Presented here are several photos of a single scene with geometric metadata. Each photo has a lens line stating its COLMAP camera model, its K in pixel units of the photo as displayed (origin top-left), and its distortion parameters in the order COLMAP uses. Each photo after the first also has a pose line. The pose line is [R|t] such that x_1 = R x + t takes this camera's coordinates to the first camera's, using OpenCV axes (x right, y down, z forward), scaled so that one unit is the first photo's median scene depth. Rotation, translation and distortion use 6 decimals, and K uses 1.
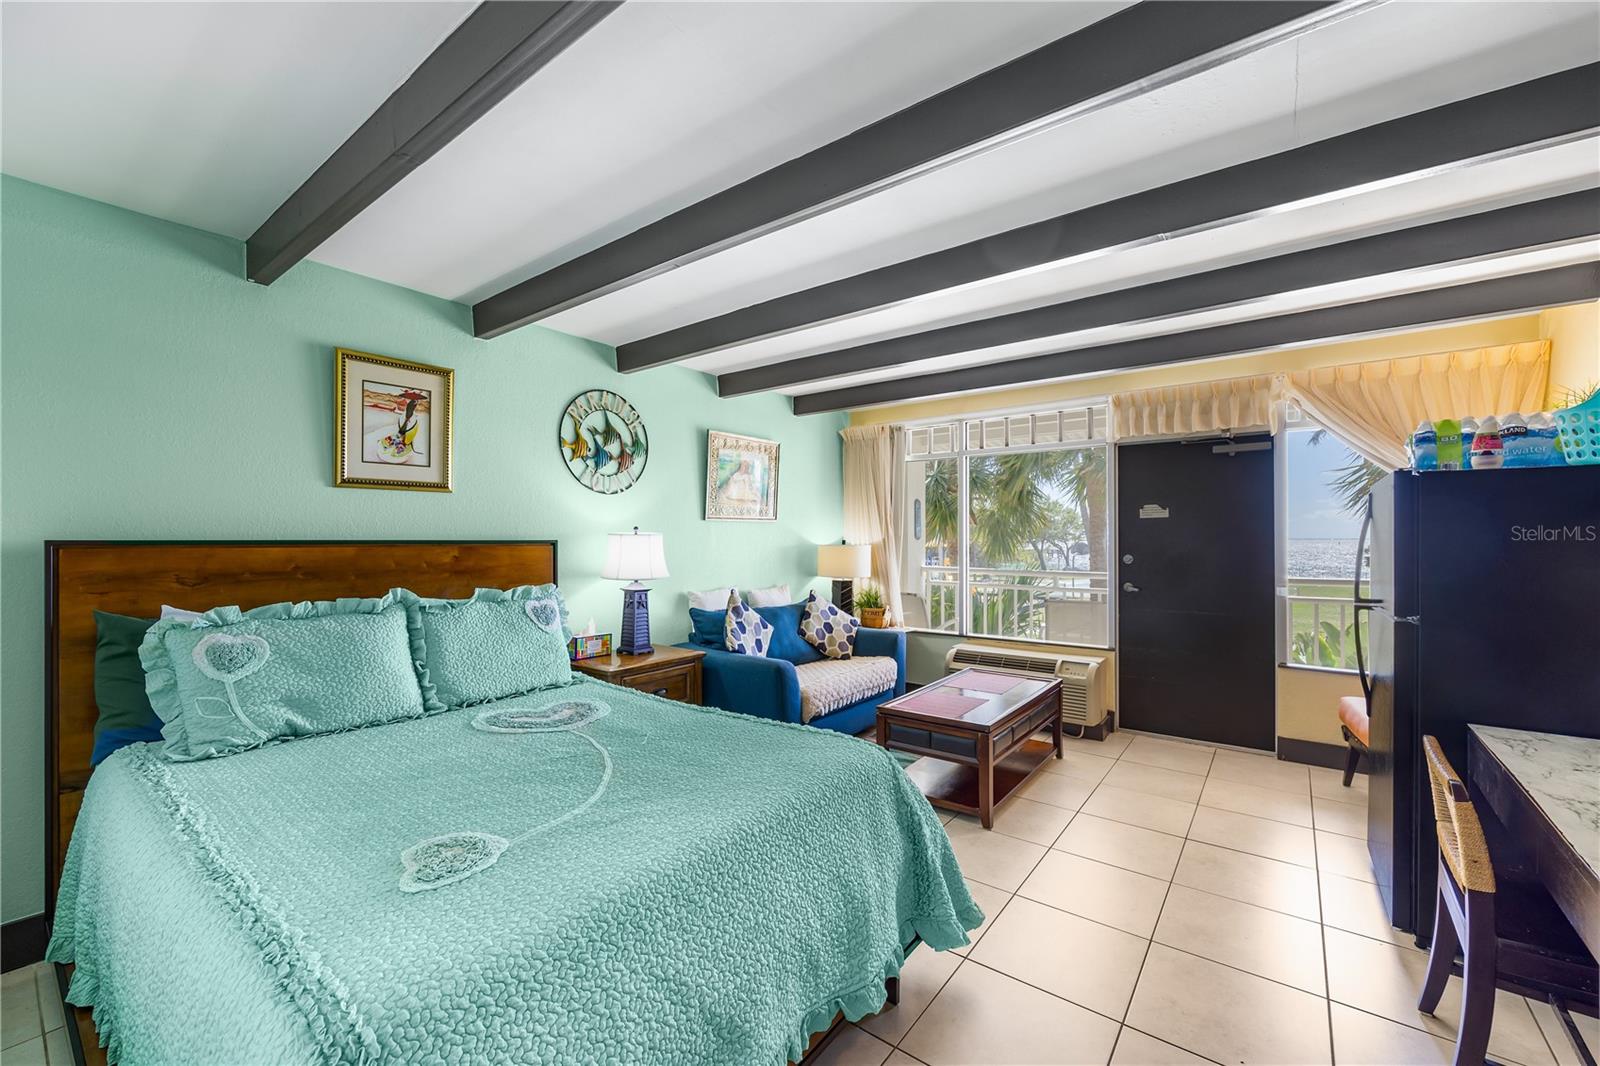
lens RADIAL K [[640.5, 0, 803.7], [0, 640.5, 536.2], [0, 0, 1]] dist [-0.010791, -0.000023]
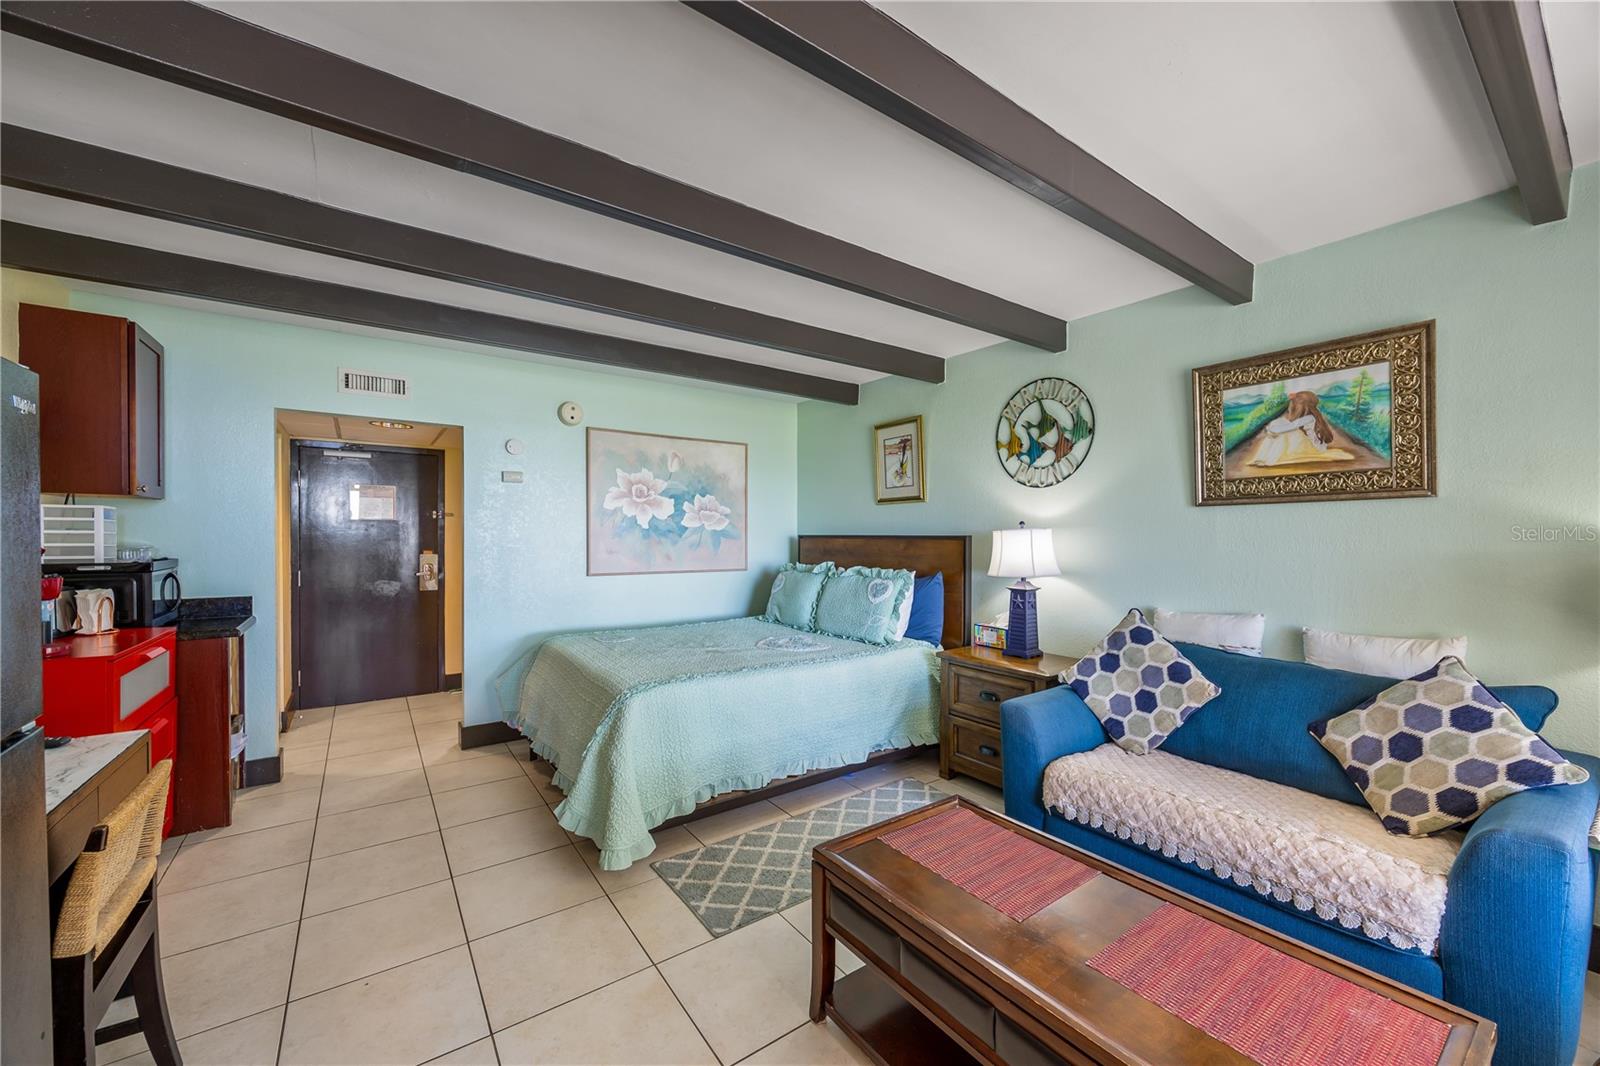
lens RADIAL K [[610.6, 0, 807.7], [0, 610.6, 537.0], [0, 0, 1]] dist [-0.015812, 0.000188]
pose [[-0.284017, 0.005252, -0.958805, 0.689173], [0.004341, 0.999982, 0.004192, 0.002321], [0.958809, -0.002971, -0.284034, 0.961472]]
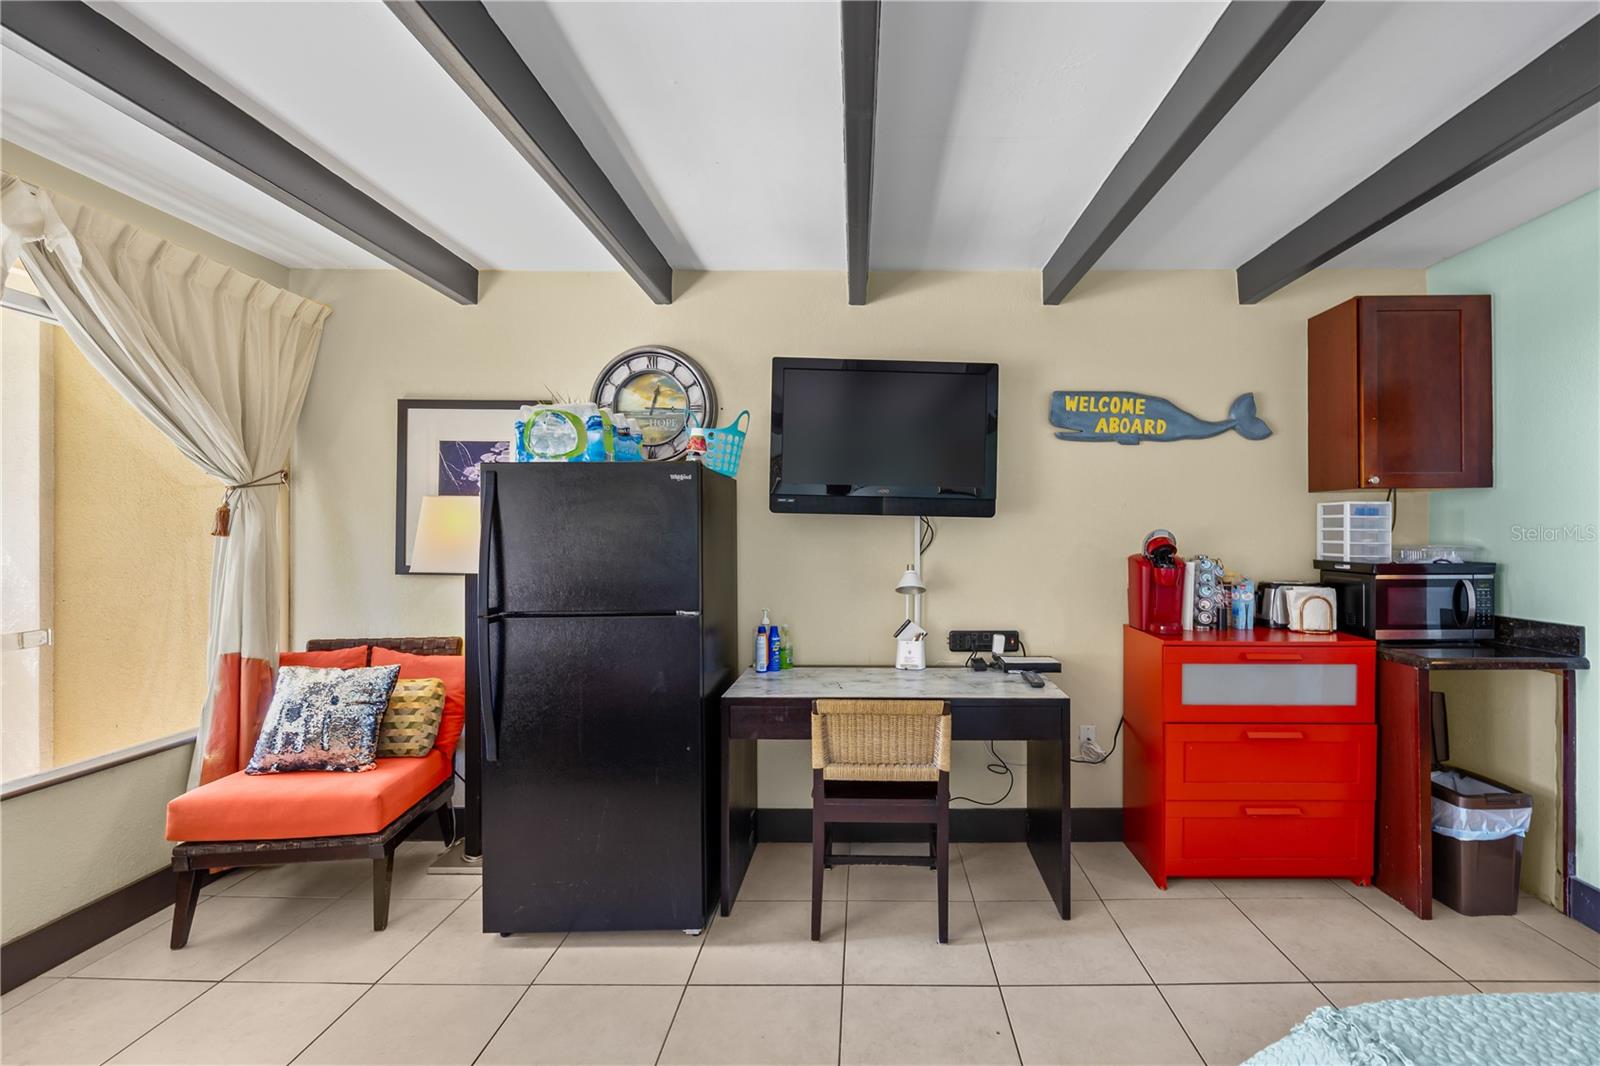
lens RADIAL K [[640.5, 0, 807.6], [0, 640.5, 531.5], [0, 0, 1]] dist [-0.010791, -0.000023]
pose [[-0.601963, 0.004344, 0.798512, 0.032518], [-0.001948, 0.999974, -0.006909, 0.004617], [-0.798522, -0.005714, -0.601939, 0.873012]]
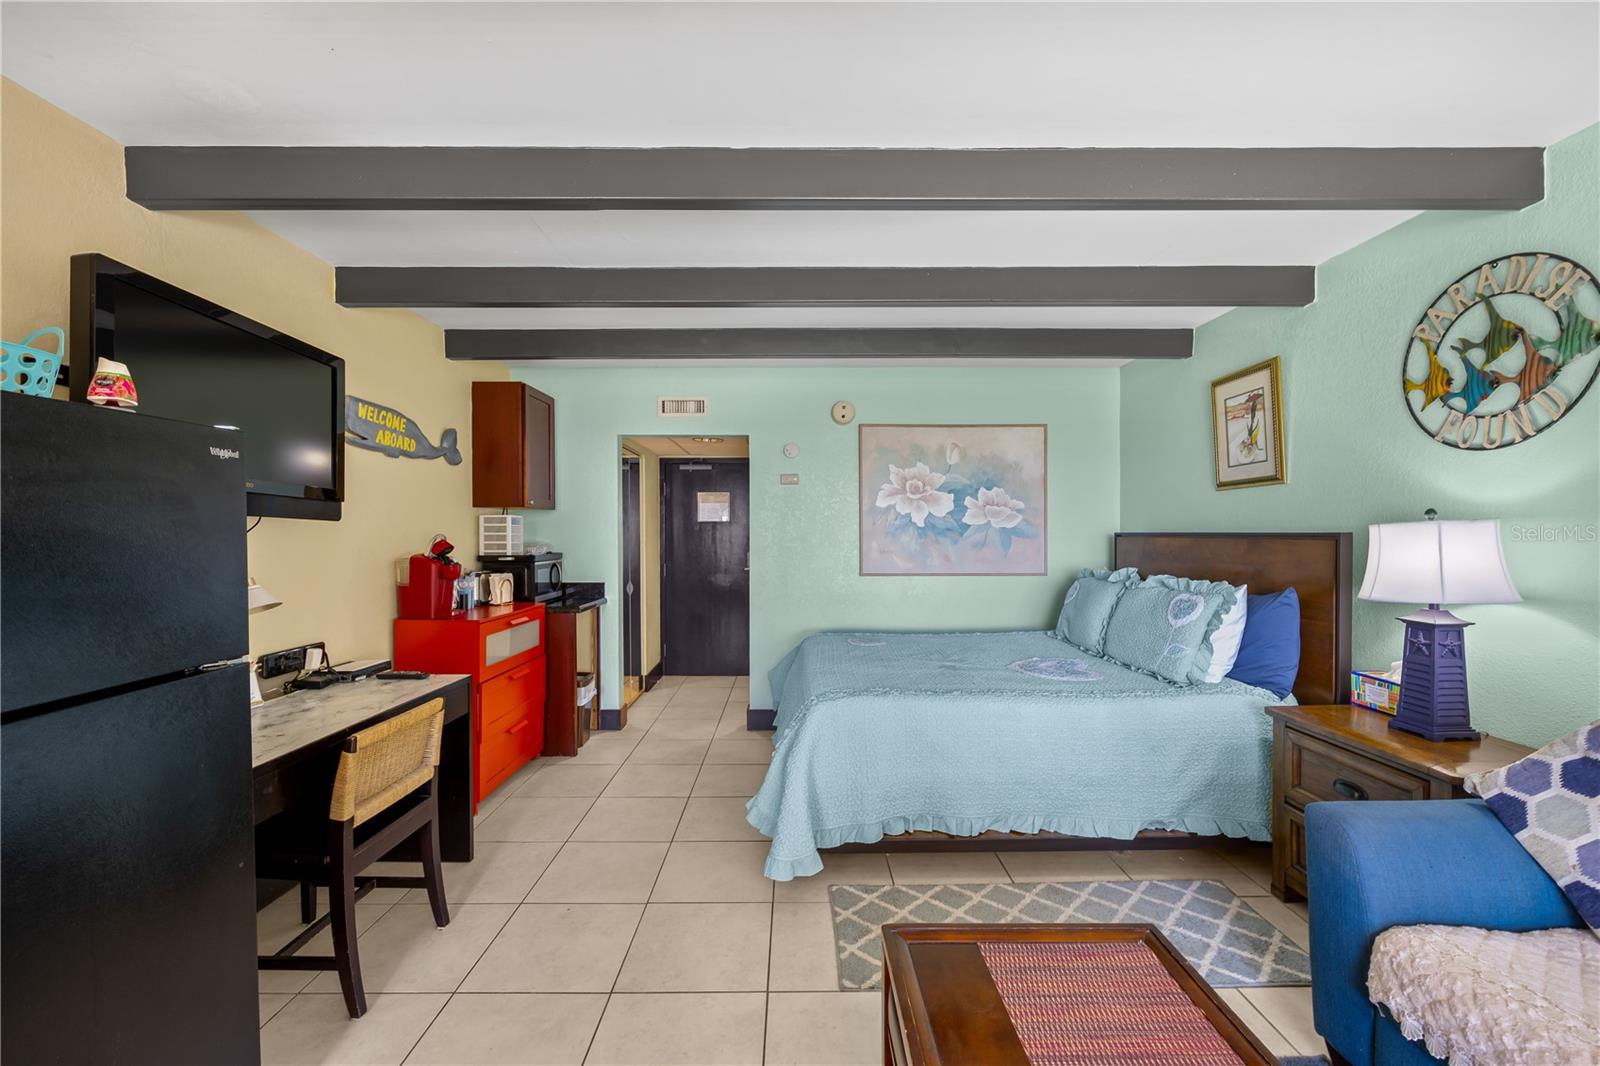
lens RADIAL K [[640.5, 0, 794.1], [0, 640.5, 537.2], [0, 0, 1]] dist [-0.010791, -0.000023]
pose [[-0.793543, 0.009131, -0.608446, 0.521486], [0.008778, 0.999955, 0.003557, 0.002314], [0.608451, -0.002519, -0.793587, 1.110381]]
